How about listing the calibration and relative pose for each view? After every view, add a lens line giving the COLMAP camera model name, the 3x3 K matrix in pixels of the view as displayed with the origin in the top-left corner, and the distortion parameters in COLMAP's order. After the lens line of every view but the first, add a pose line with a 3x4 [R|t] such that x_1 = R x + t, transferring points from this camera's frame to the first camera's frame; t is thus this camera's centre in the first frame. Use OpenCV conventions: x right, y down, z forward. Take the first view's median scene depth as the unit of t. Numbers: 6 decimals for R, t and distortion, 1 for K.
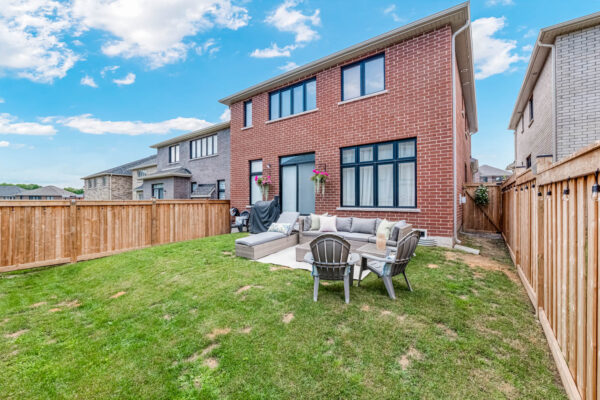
lens RADIAL K [[249.2, 0, 300.0], [0, 249.2, 200.0], [0, 0, 1]] dist [0.041428, -0.000023]
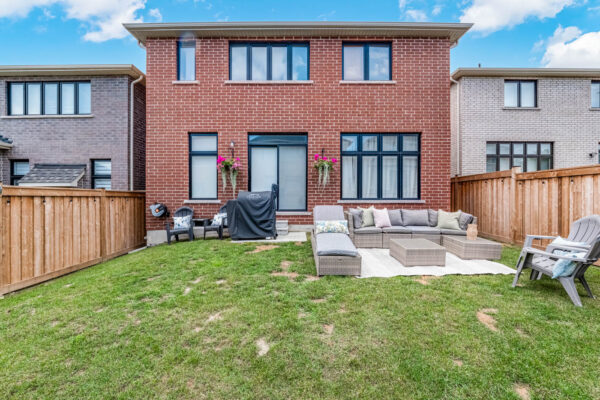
lens RADIAL K [[265.1, 0, 300.0], [0, 265.1, 200.0], [0, 0, 1]] dist [-0.000172, 0.000084]
pose [[0.809945, -0.005574, 0.586479, -0.493228], [-0.002902, 0.999905, 0.013511, 0.016238], [-0.586499, -0.012646, 0.809851, 0.318587]]
